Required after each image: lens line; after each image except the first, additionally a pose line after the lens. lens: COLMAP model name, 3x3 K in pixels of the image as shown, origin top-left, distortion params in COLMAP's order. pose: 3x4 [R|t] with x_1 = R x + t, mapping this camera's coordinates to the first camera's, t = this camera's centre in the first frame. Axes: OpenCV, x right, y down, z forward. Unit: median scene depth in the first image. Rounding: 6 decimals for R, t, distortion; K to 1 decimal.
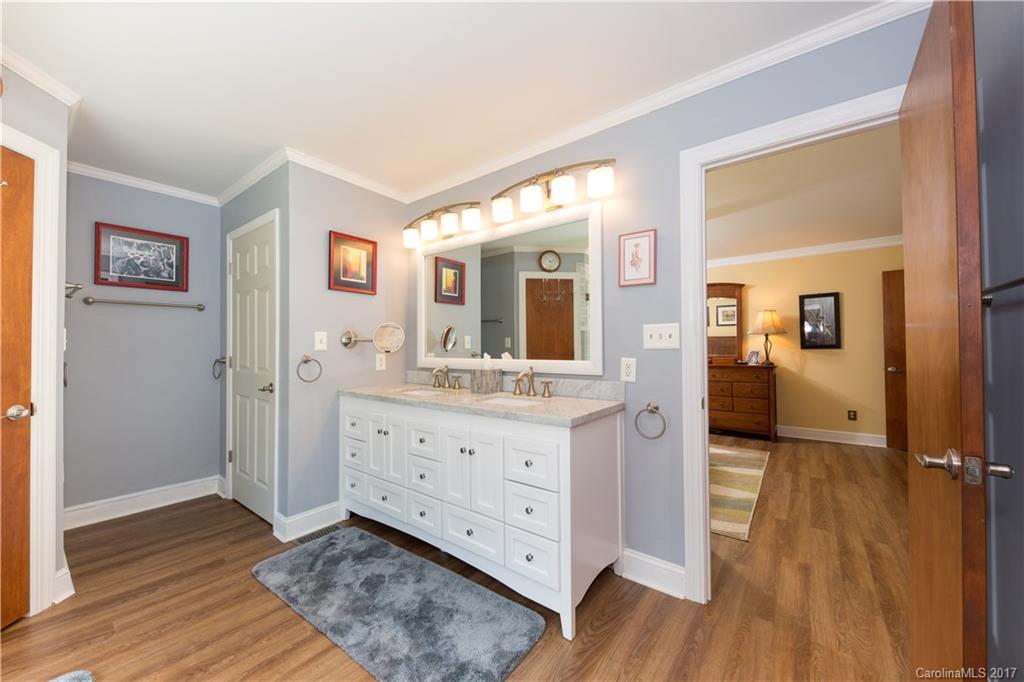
lens RADIAL K [[376.6, 0, 512.0], [0, 376.6, 341.0], [0, 0, 1]] dist [0.001229, -0.004185]
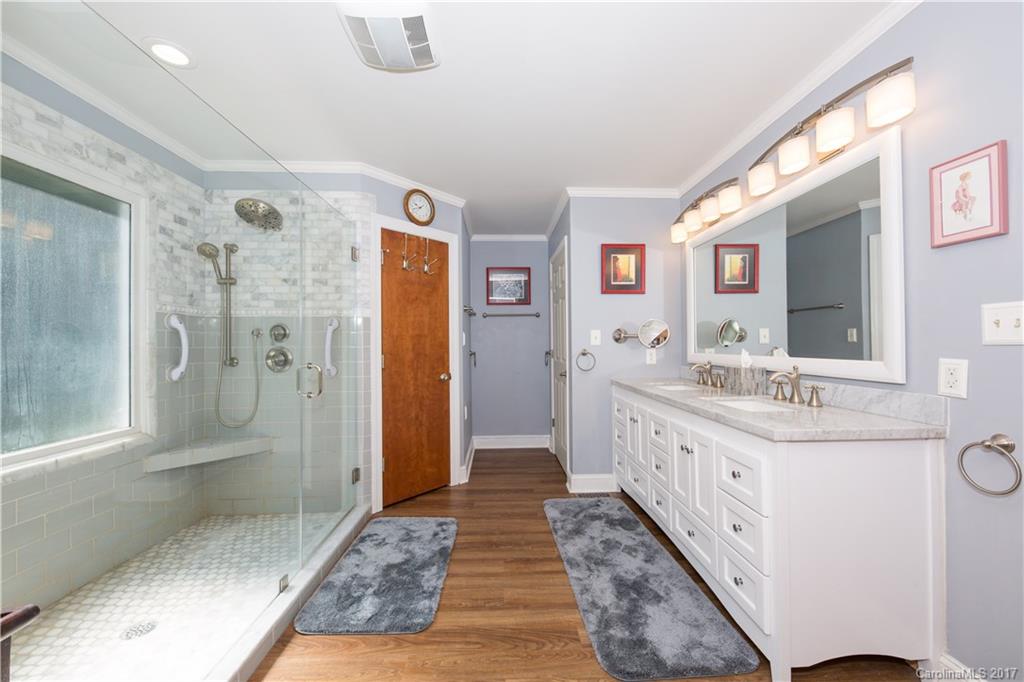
lens RADIAL K [[376.6, 0, 512.0], [0, 376.6, 341.0], [0, 0, 1]] dist [0.001229, -0.004185]
pose [[0.631596, -0.005762, -0.775277, 0.289980], [0.017190, 0.999831, 0.006574, -0.001537], [0.775107, -0.017479, 0.631588, 0.031270]]
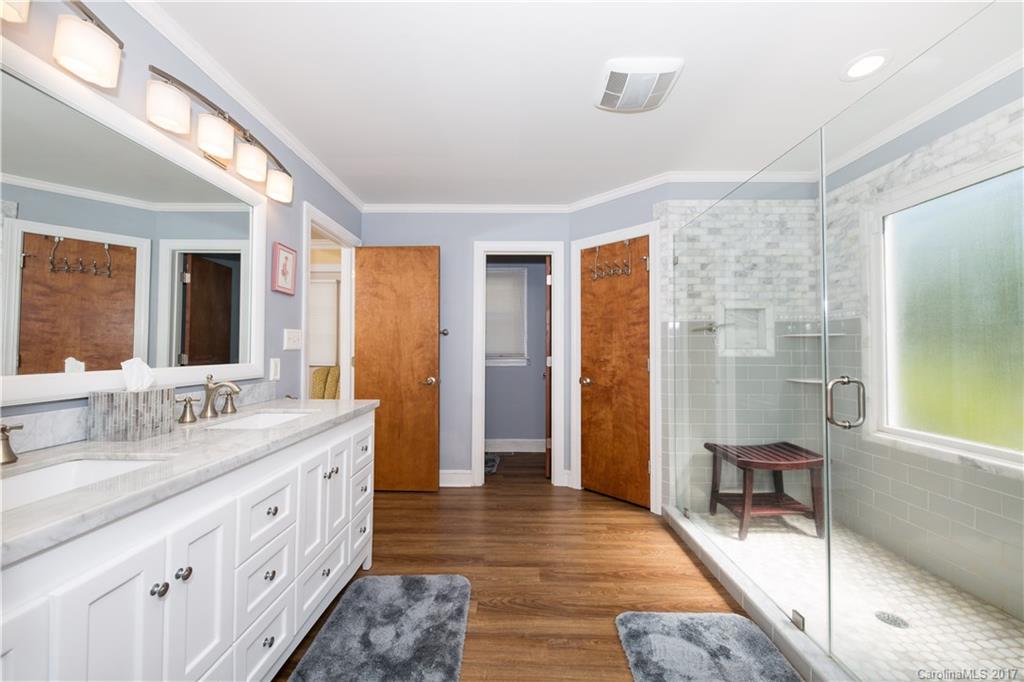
lens RADIAL K [[376.6, 0, 512.0], [0, 376.6, 341.0], [0, 0, 1]] dist [0.001229, -0.004185]
pose [[-0.599701, 0.020275, 0.799967, -0.841401], [-0.013752, 0.999270, -0.035635, 0.021240], [-0.800106, -0.032372, -0.598985, 0.973388]]
